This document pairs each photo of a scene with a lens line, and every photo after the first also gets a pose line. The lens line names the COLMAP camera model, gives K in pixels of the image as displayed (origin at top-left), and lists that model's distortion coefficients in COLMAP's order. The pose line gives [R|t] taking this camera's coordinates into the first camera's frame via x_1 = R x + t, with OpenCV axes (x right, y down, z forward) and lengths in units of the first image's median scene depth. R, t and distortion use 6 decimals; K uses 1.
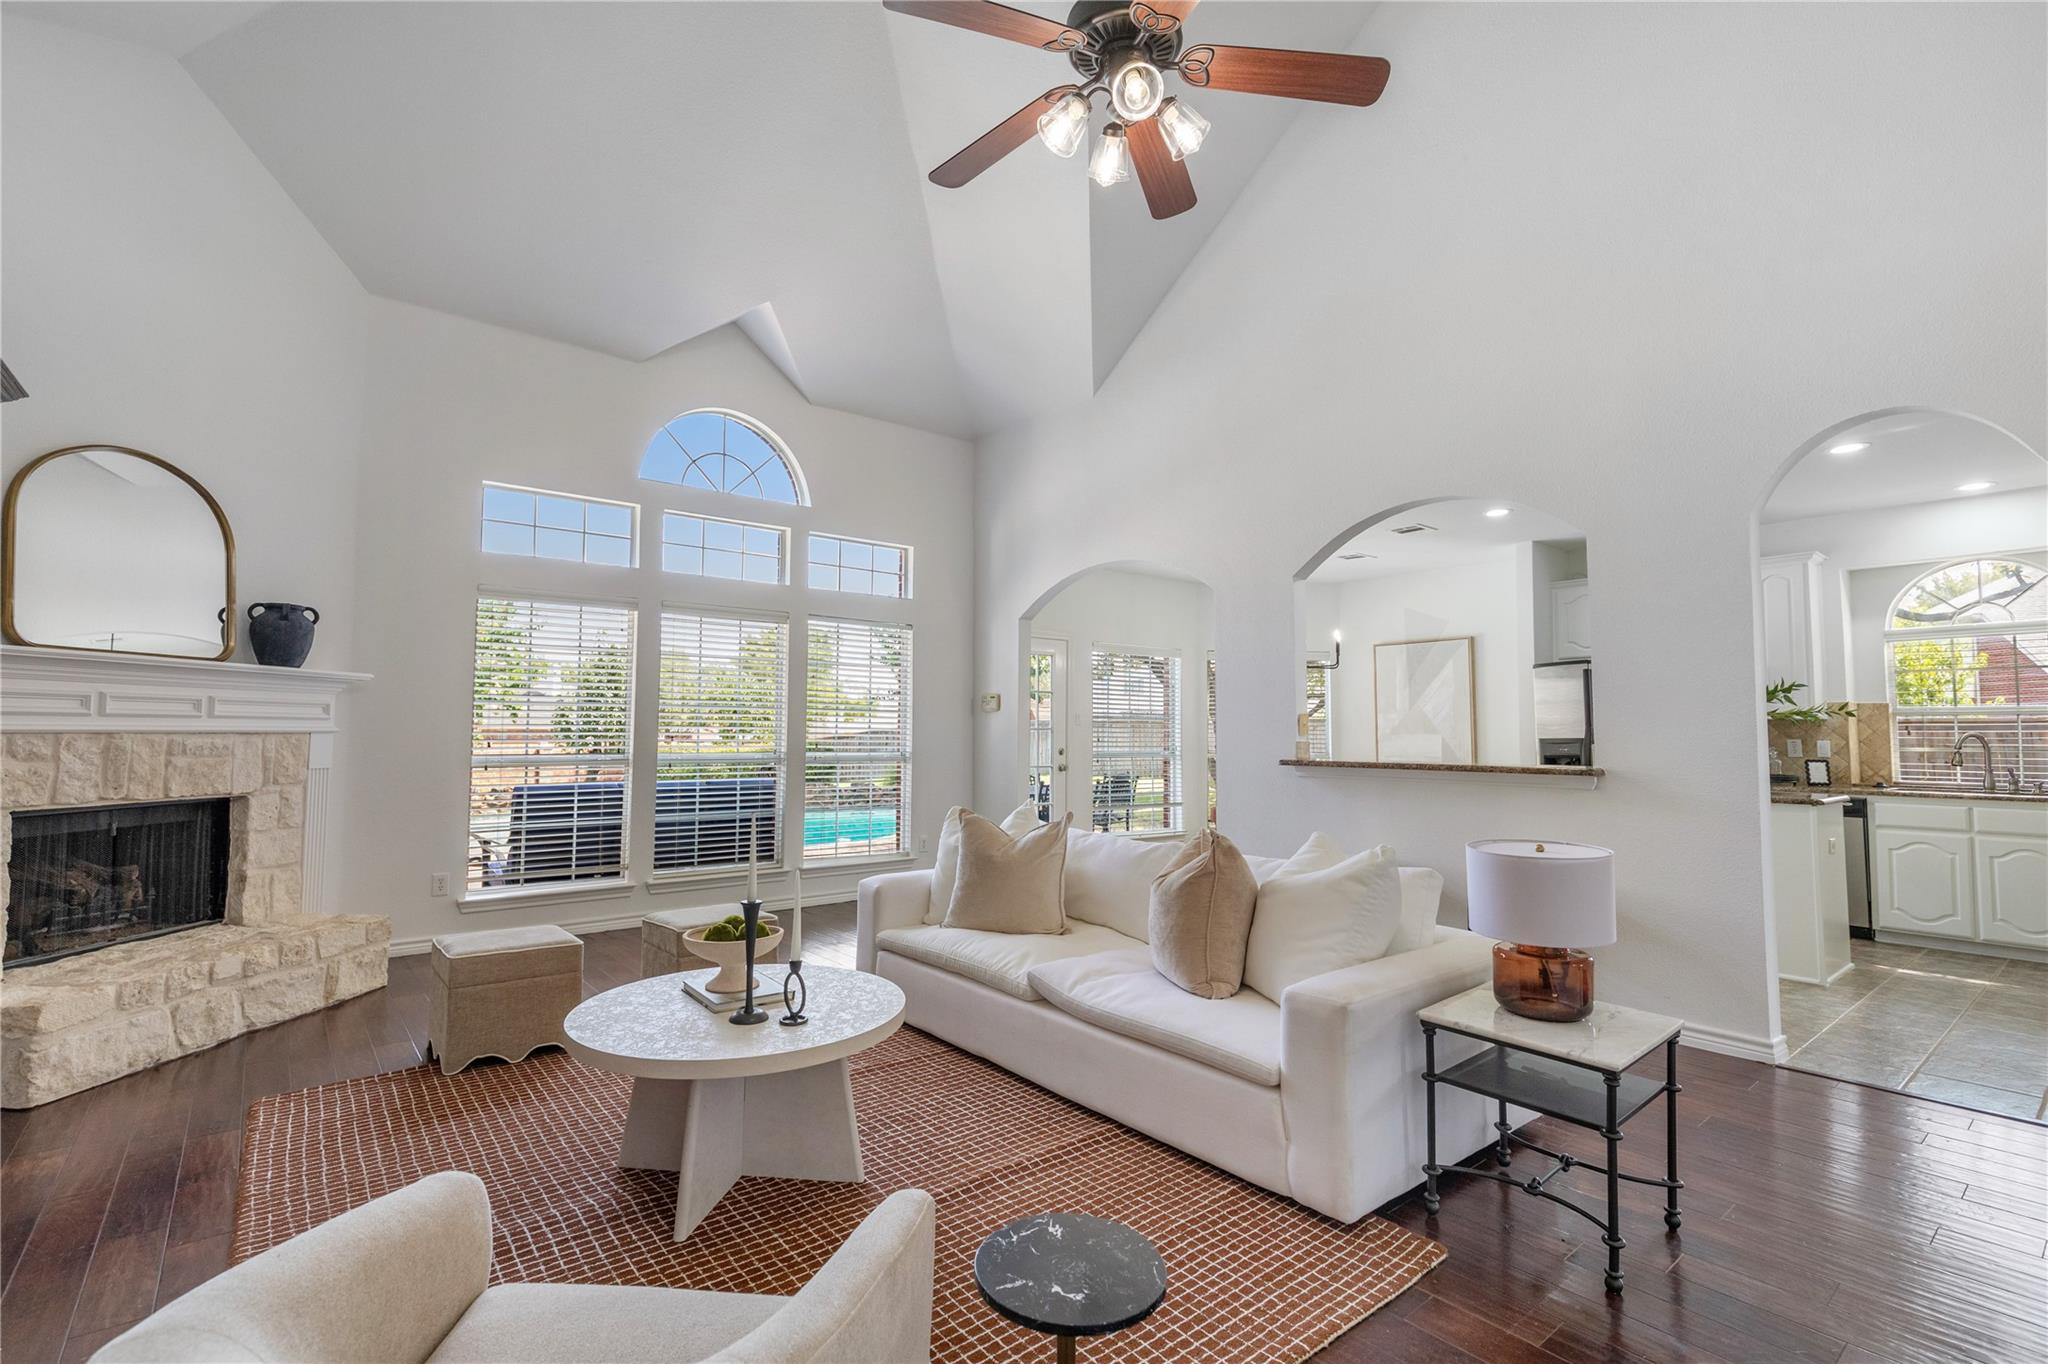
lens RADIAL K [[930.5, 0, 1024.0], [0, 930.5, 682.0], [0, 0, 1]] dist [-0.018471, -0.000179]
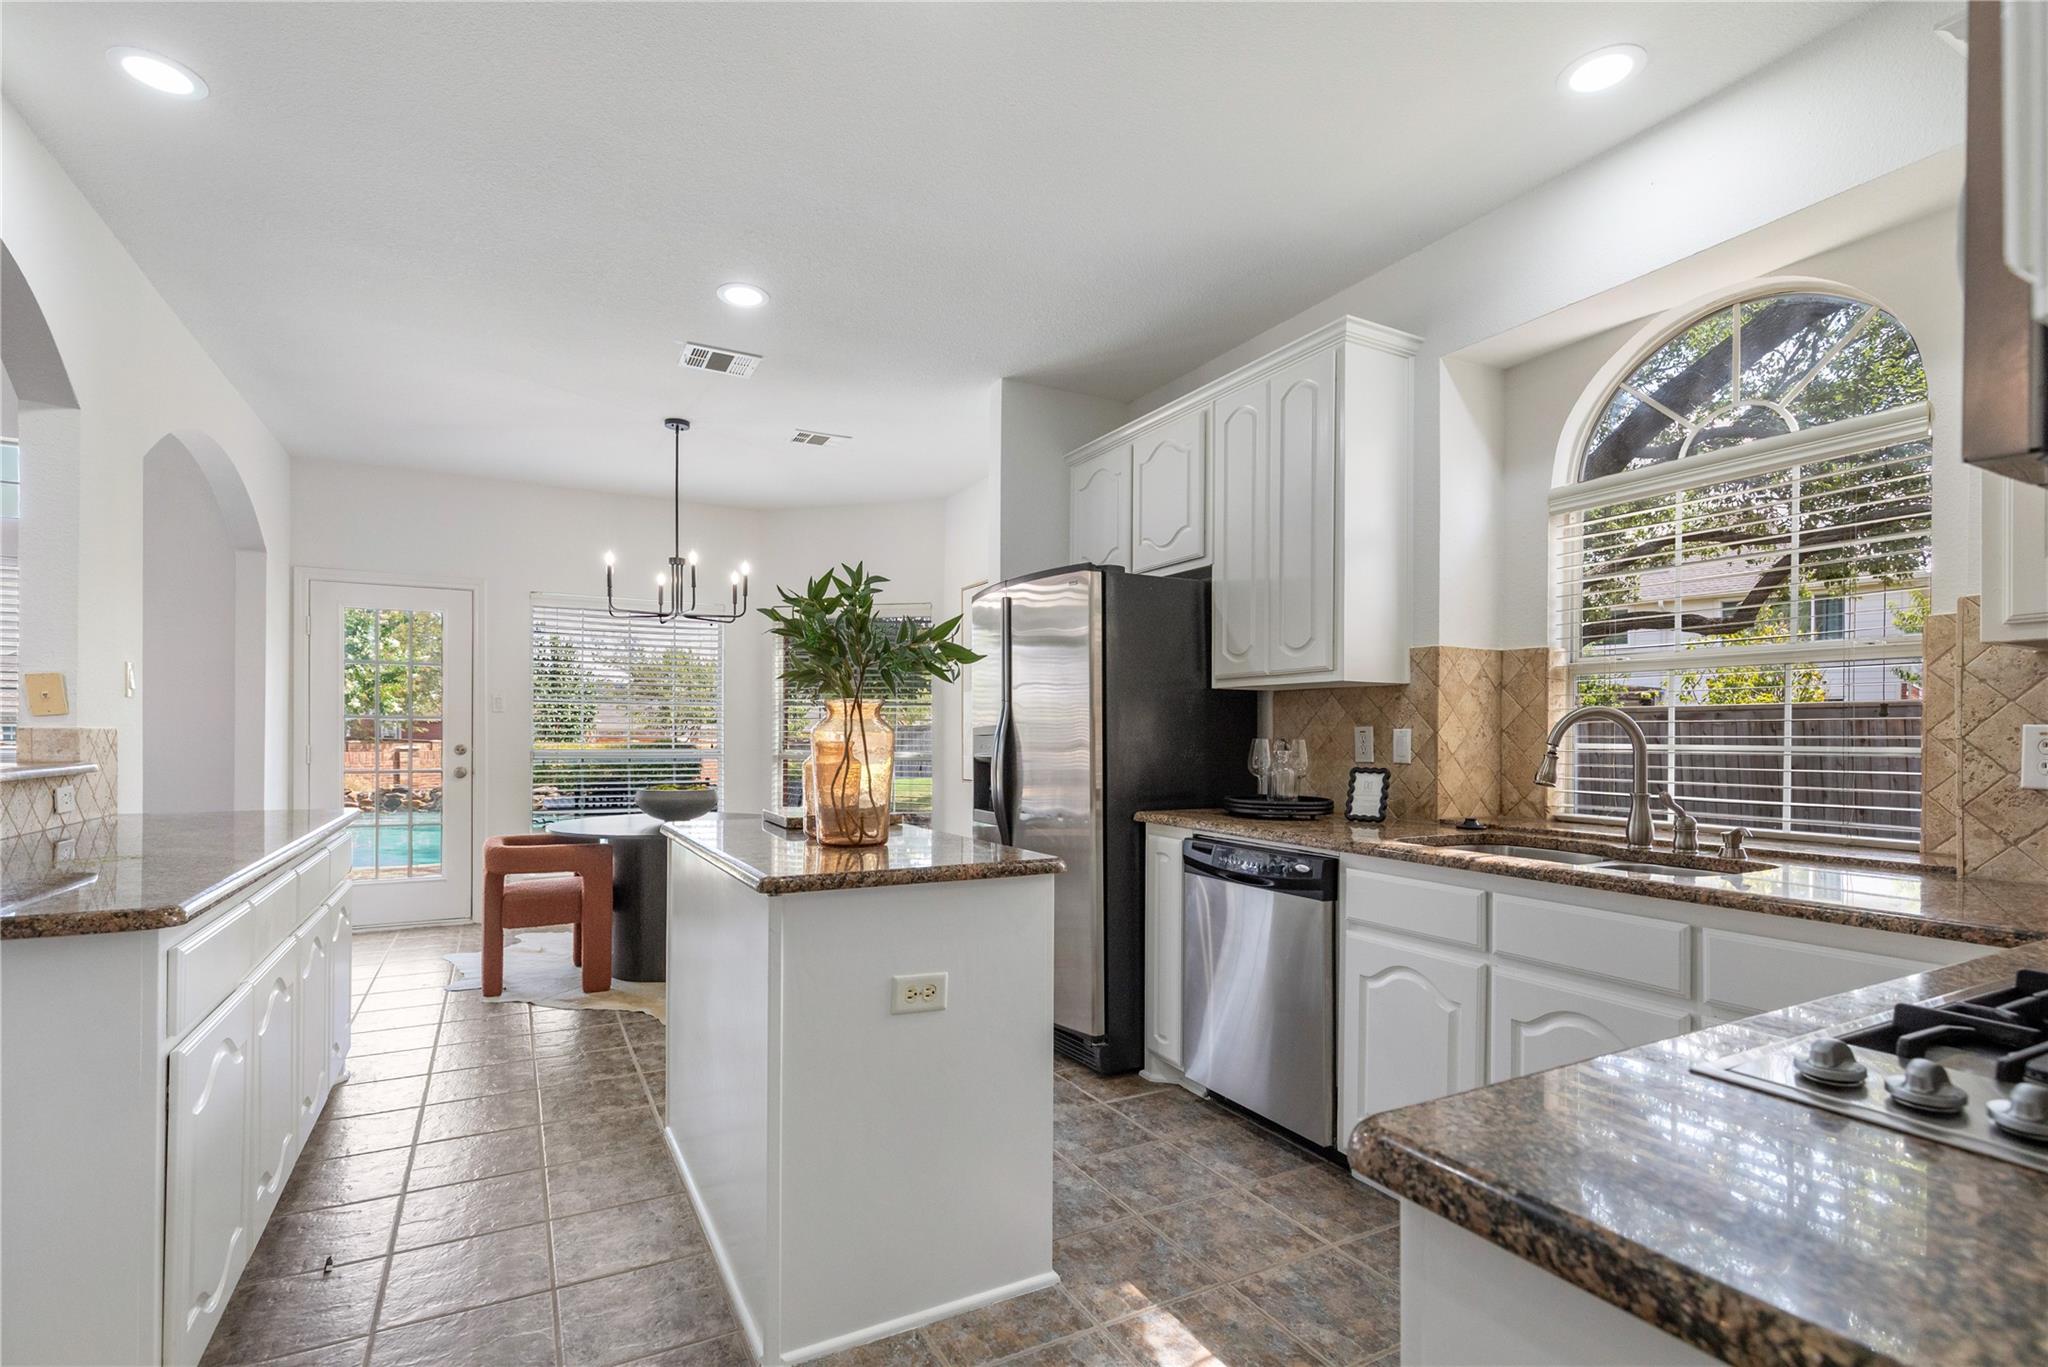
lens RADIAL K [[970.3, 0, 1029.1], [0, 970.3, 738.0], [0, 0, 1]] dist [-0.002198, -0.000623]
pose [[0.983817, 0.001826, -0.179167, 0.986021], [0.007568, 0.998632, 0.051736, 0.052615], [0.179016, -0.052254, 0.982457, 0.599833]]
